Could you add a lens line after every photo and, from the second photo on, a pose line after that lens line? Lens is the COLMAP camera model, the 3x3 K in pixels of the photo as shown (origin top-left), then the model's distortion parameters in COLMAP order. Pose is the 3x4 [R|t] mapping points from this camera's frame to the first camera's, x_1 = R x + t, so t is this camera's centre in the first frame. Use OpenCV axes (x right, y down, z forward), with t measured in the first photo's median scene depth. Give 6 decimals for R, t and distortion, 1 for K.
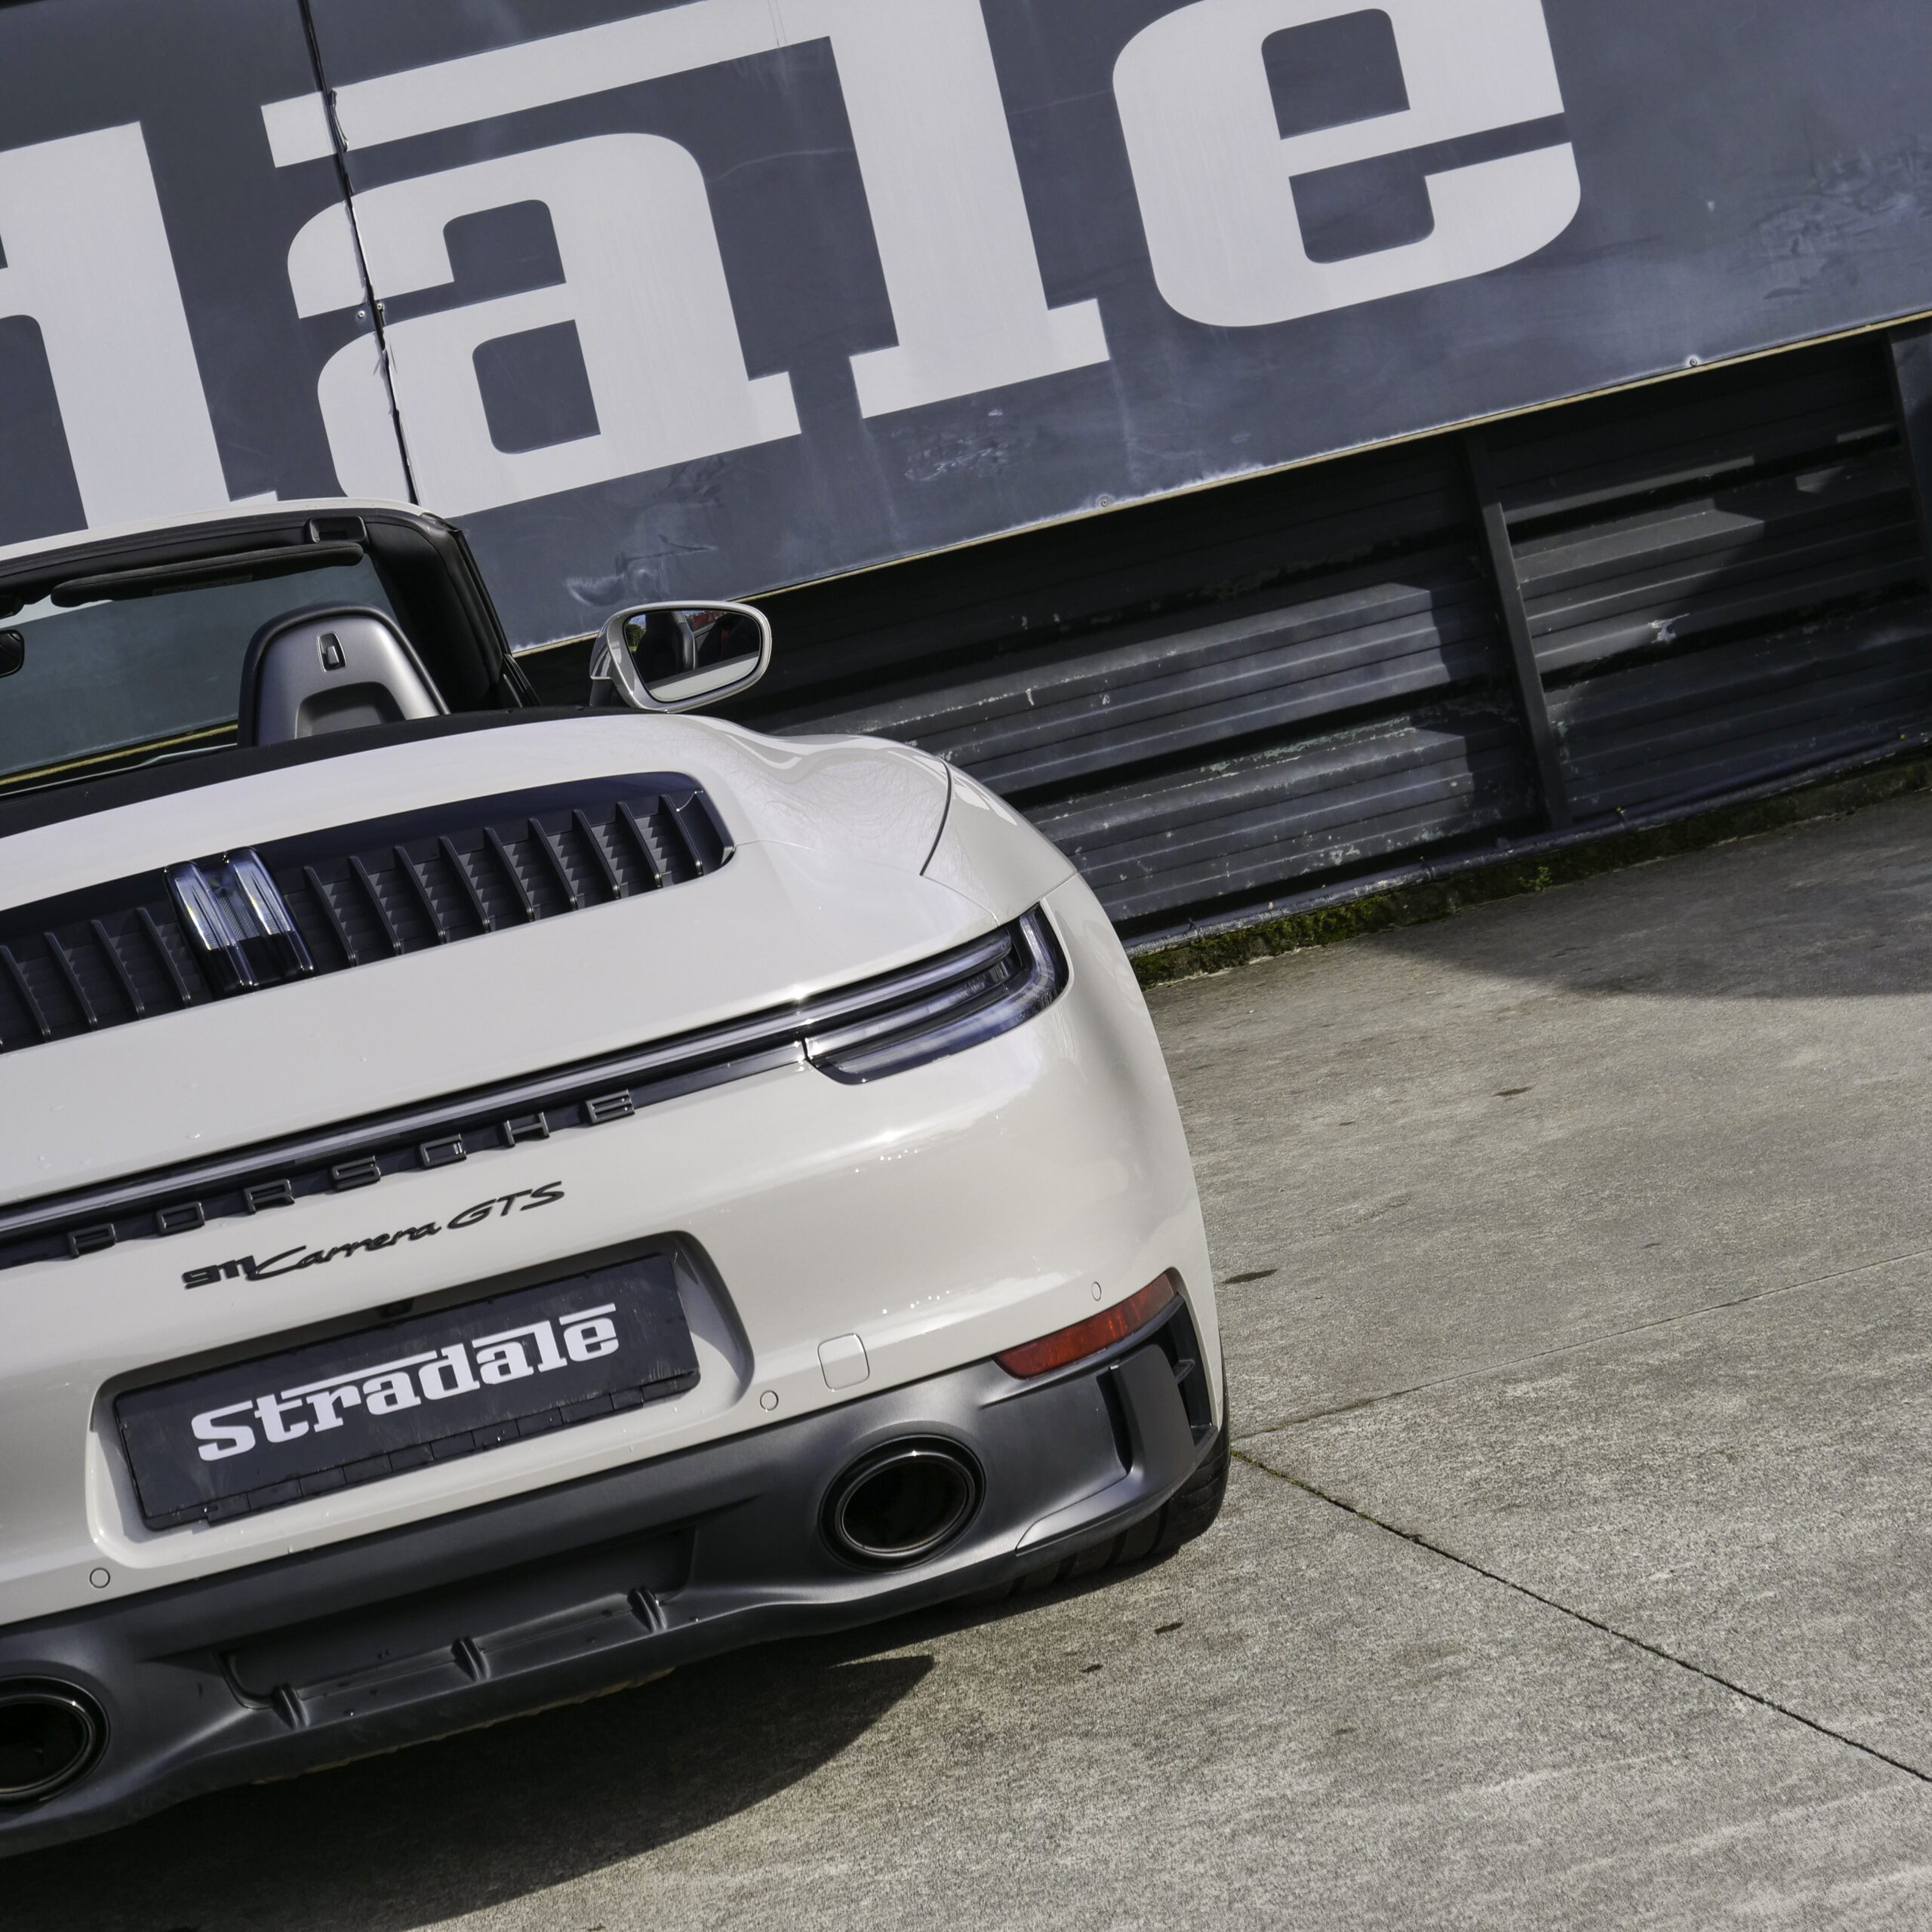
lens RADIAL K [[7466.8, 0, 851.8], [0, 7466.8, 869.4], [0, 0, 1]] dist [0.014209, -0.398577]
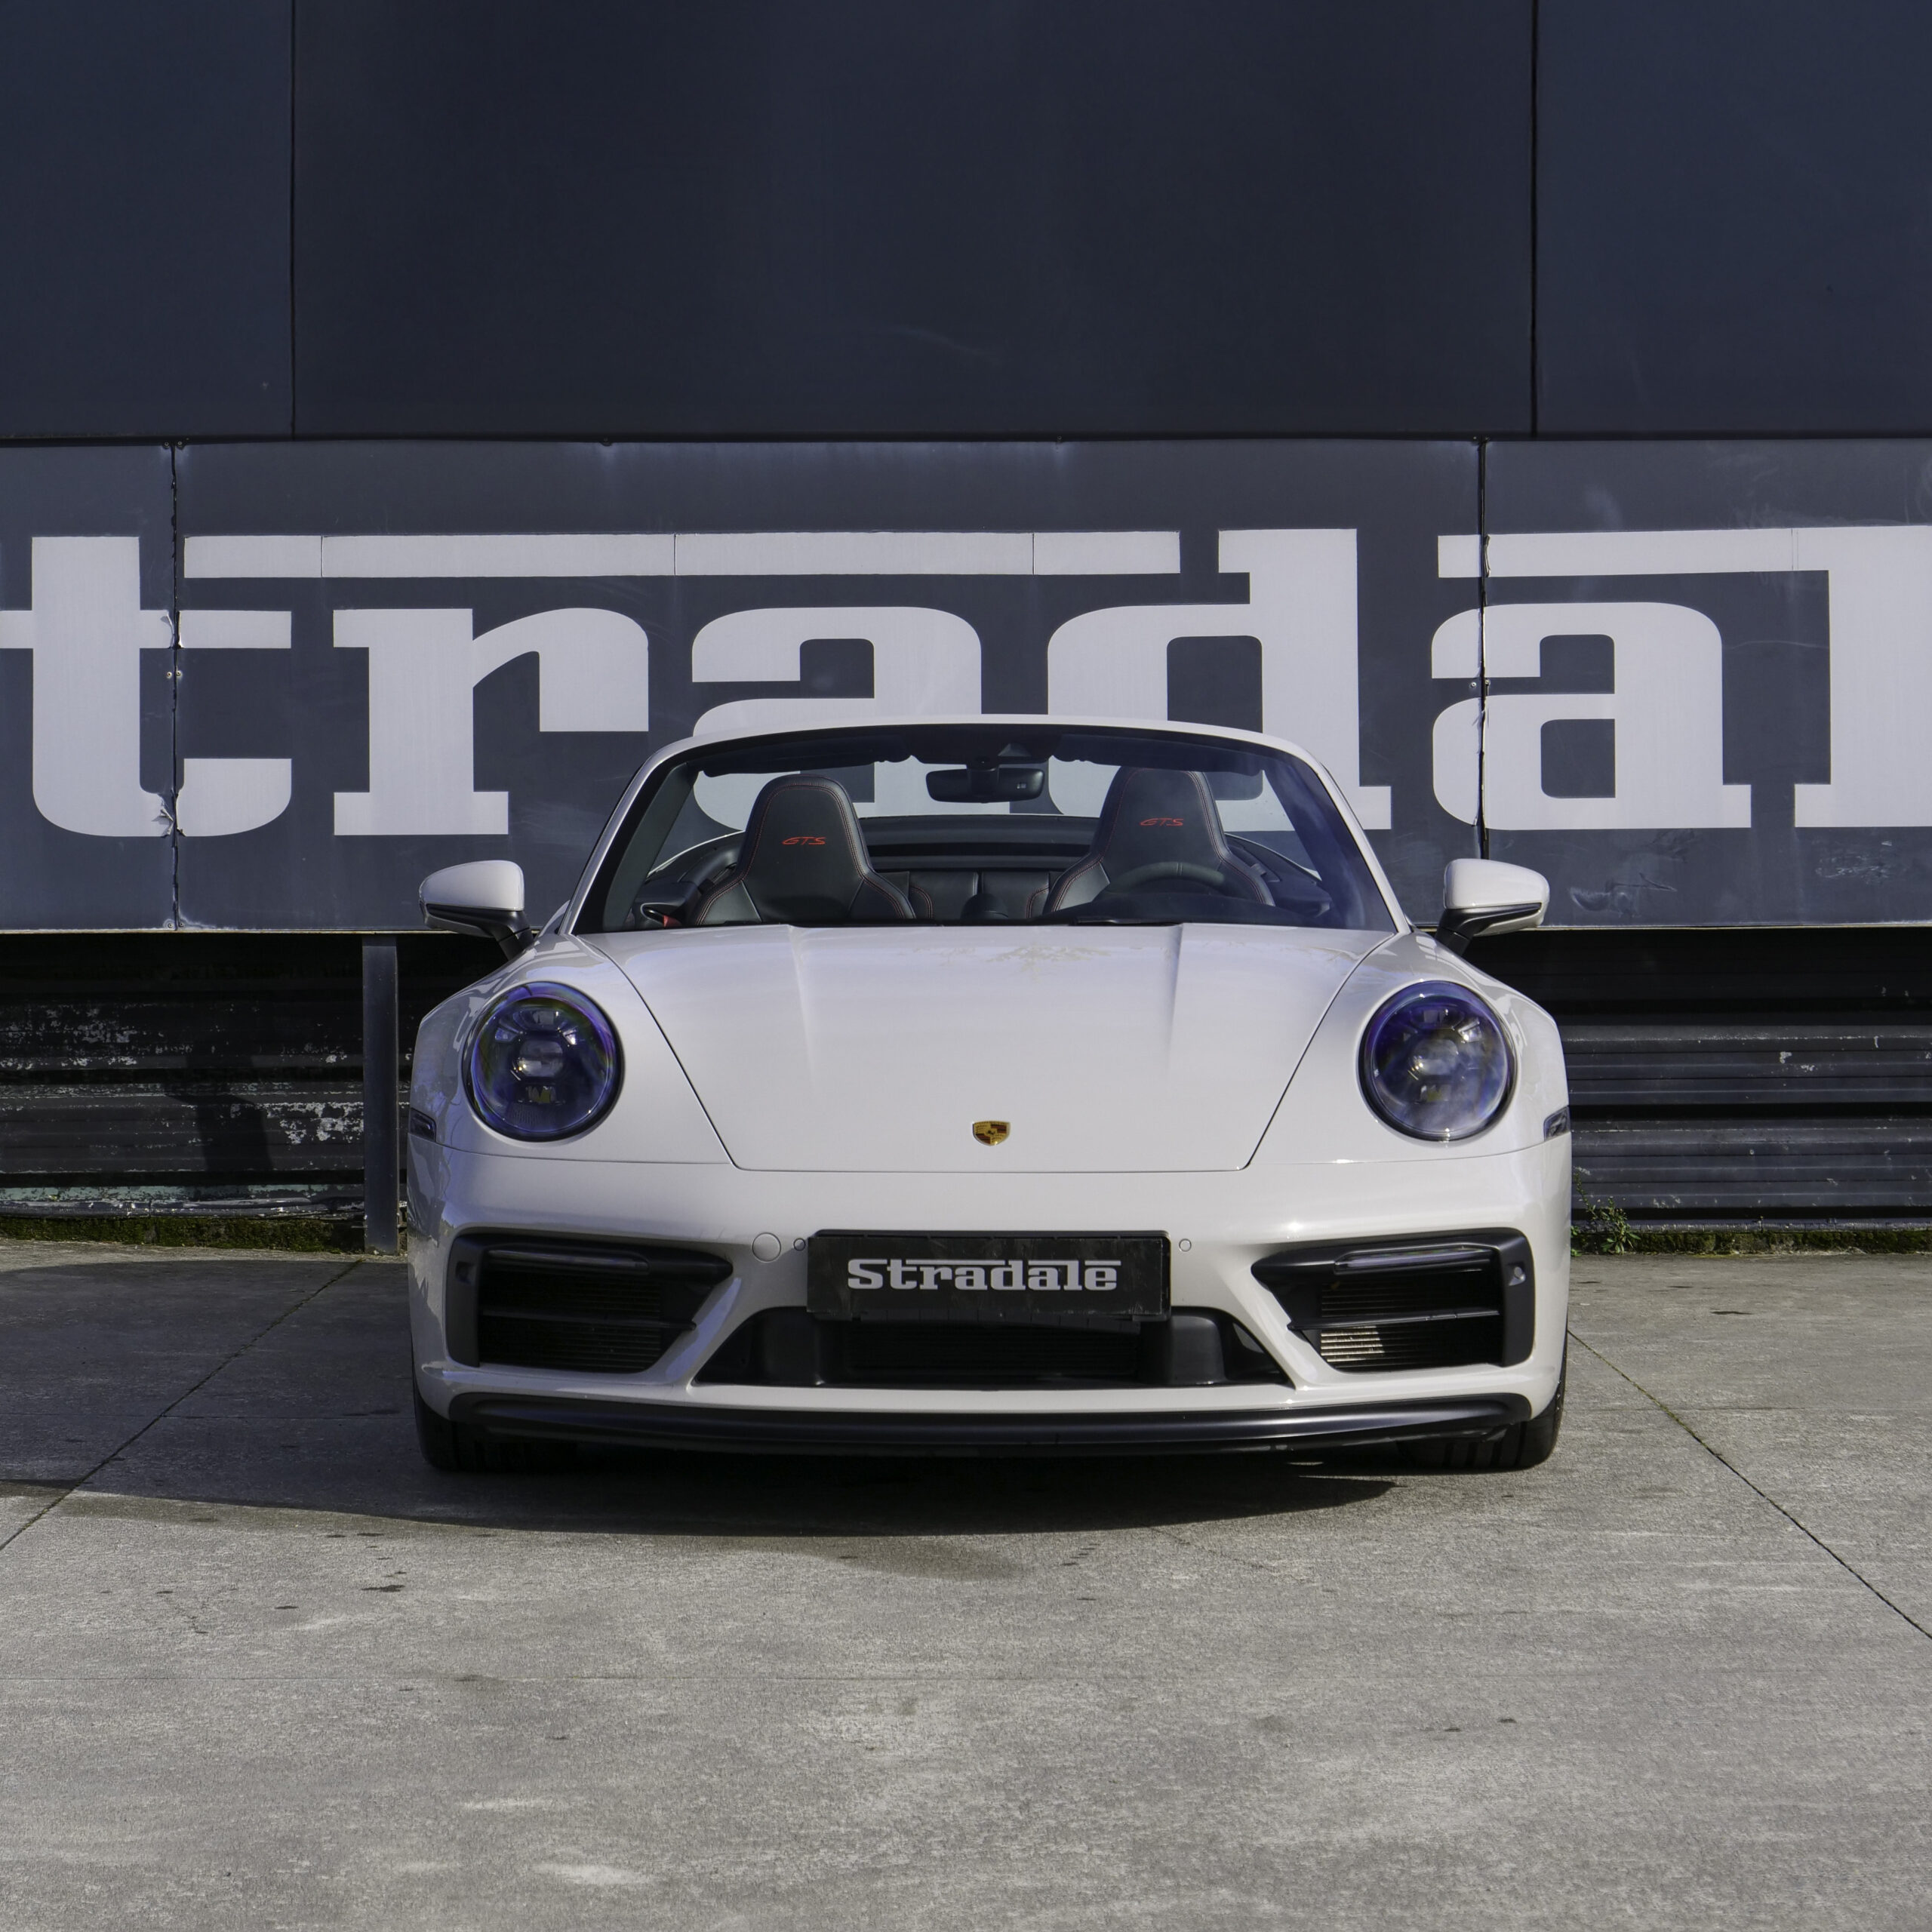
lens RADIAL K [[6082.2, 0, 870.7], [0, 6082.2, 944.5], [0, 0, 1]] dist [-0.002436, 0.060993]
pose [[0.943499, 0.215628, -0.251622, 0.137764], [-0.231443, 0.972230, -0.034681, 0.046599], [0.237156, 0.090957, 0.967204, -0.205937]]
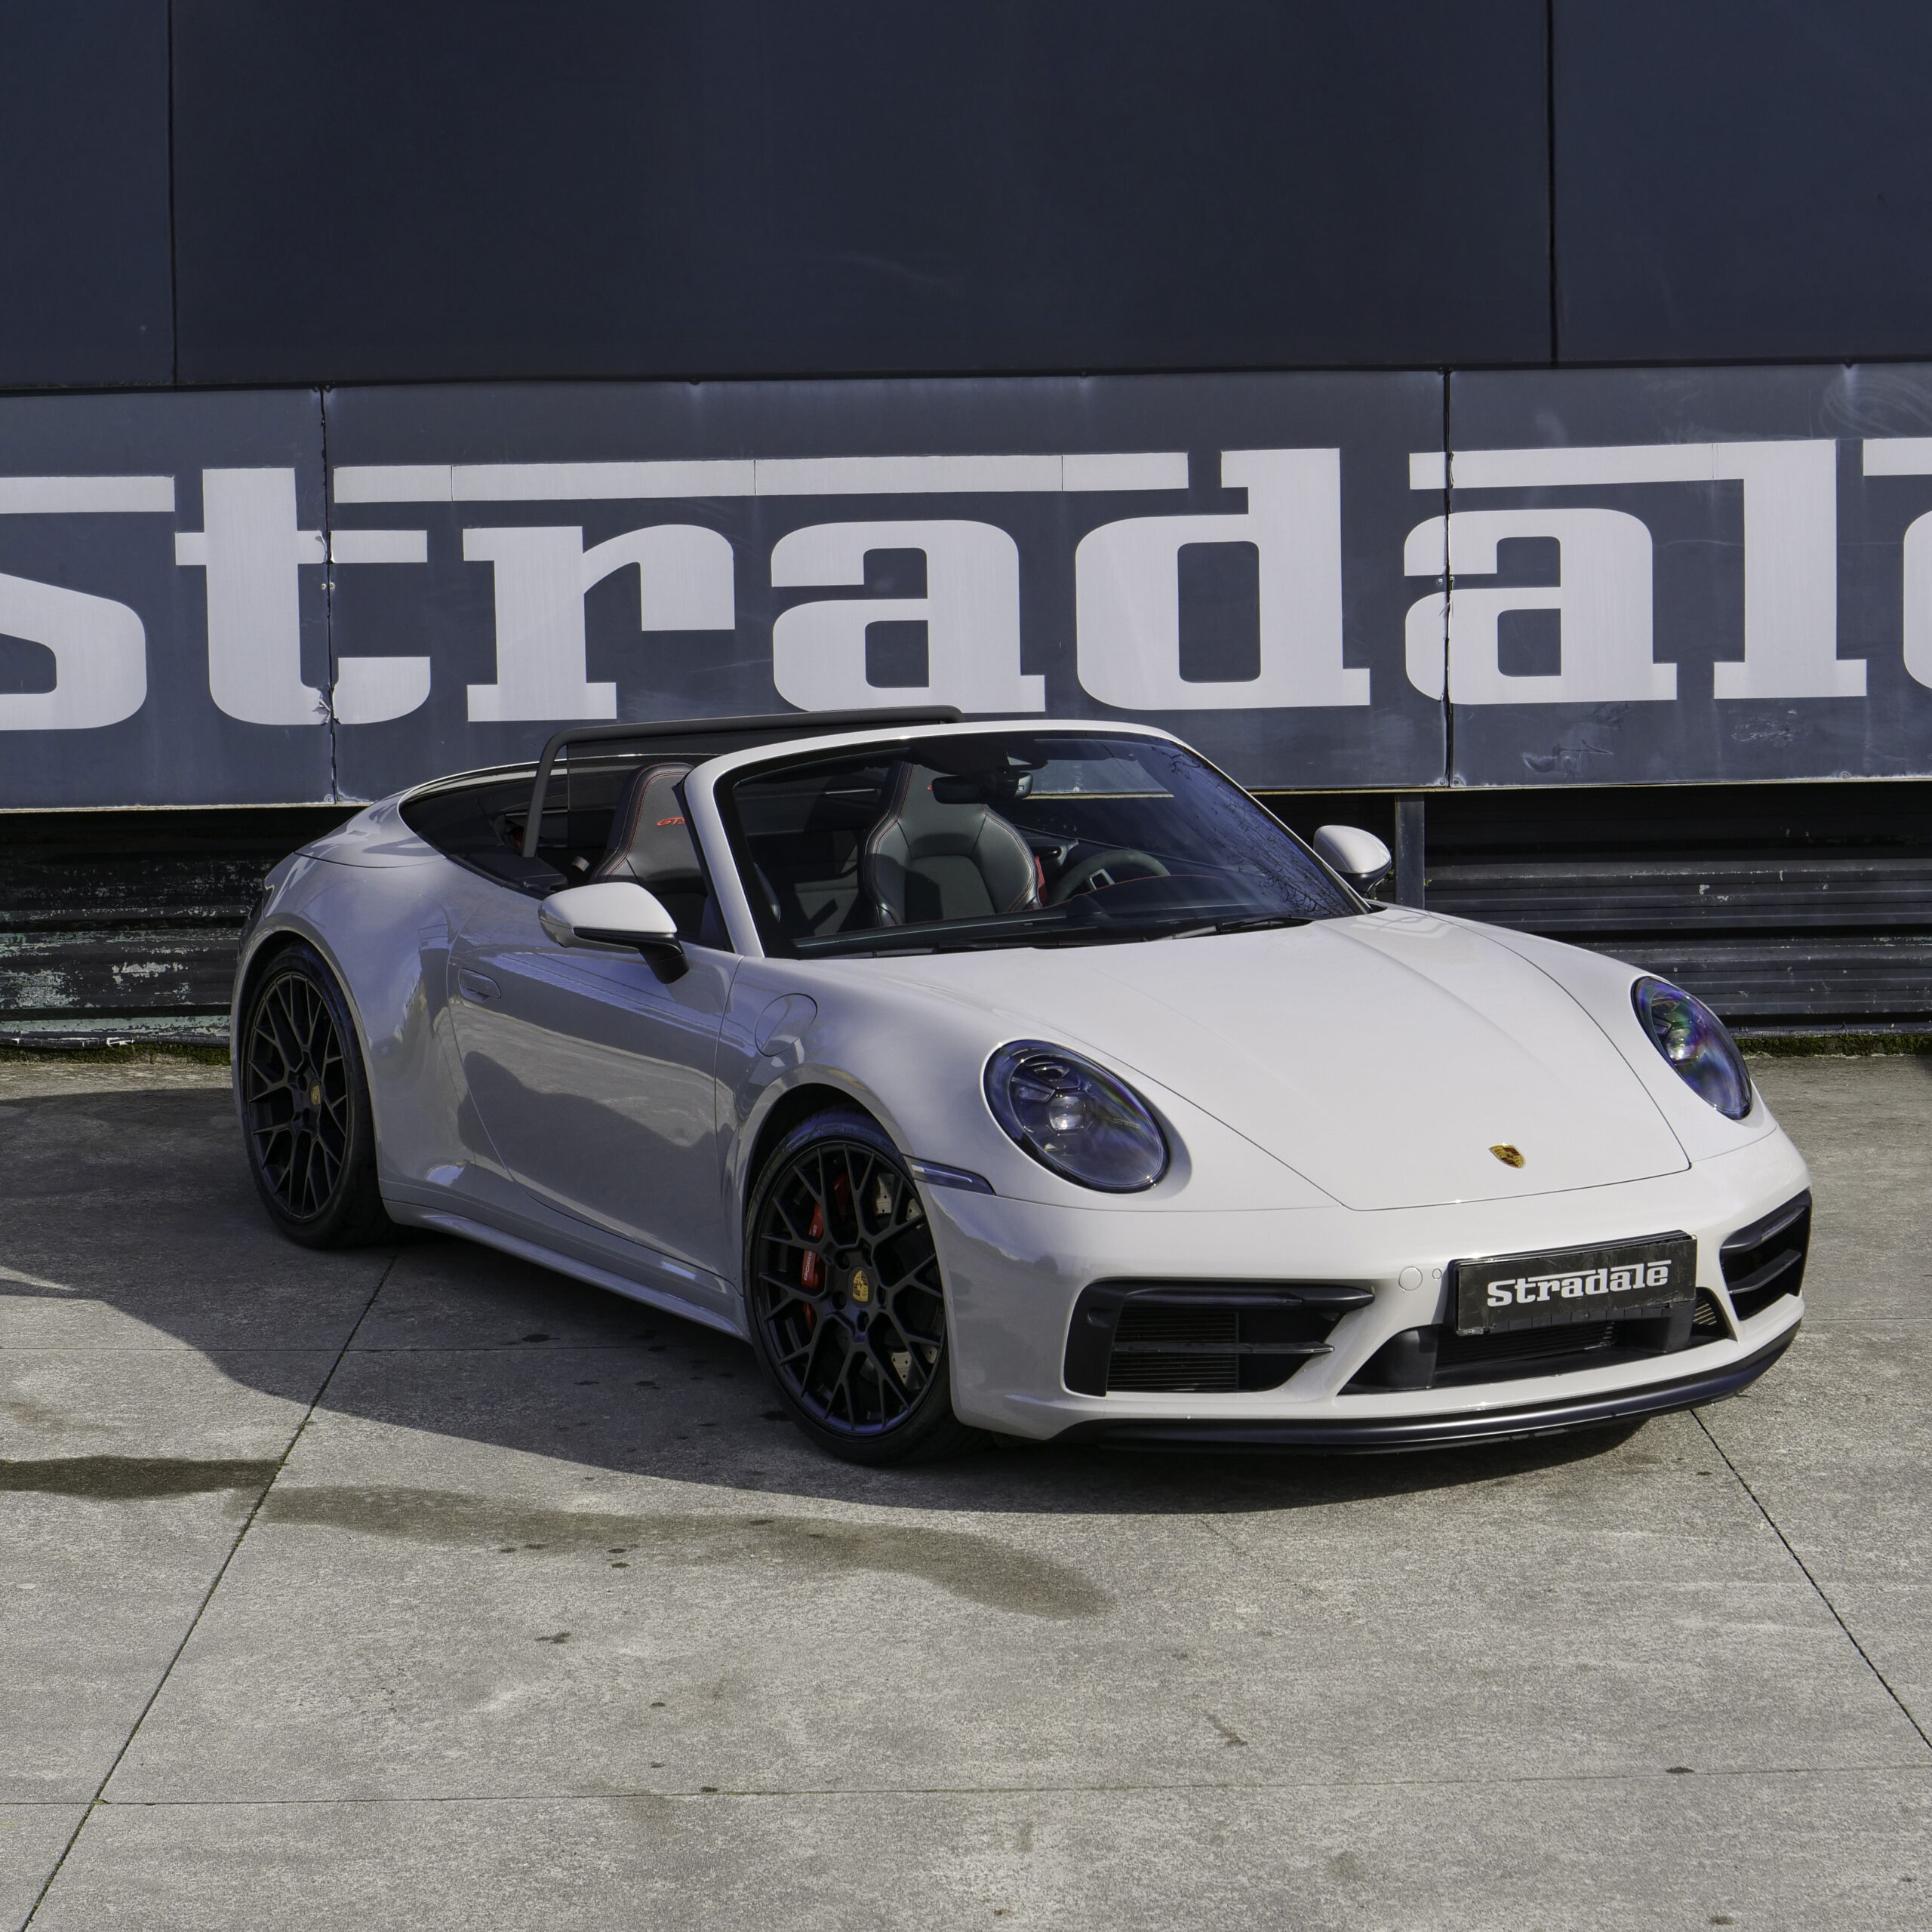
lens RADIAL K [[4930.0, 0, 893.7], [0, 4930.0, 967.9], [0, 0, 1]] dist [0.007102, -0.230096]
pose [[0.947574, 0.228517, -0.223347, 0.091465], [-0.218252, 0.973382, 0.069955, -0.038366], [0.233388, -0.017542, 0.972225, -0.157722]]
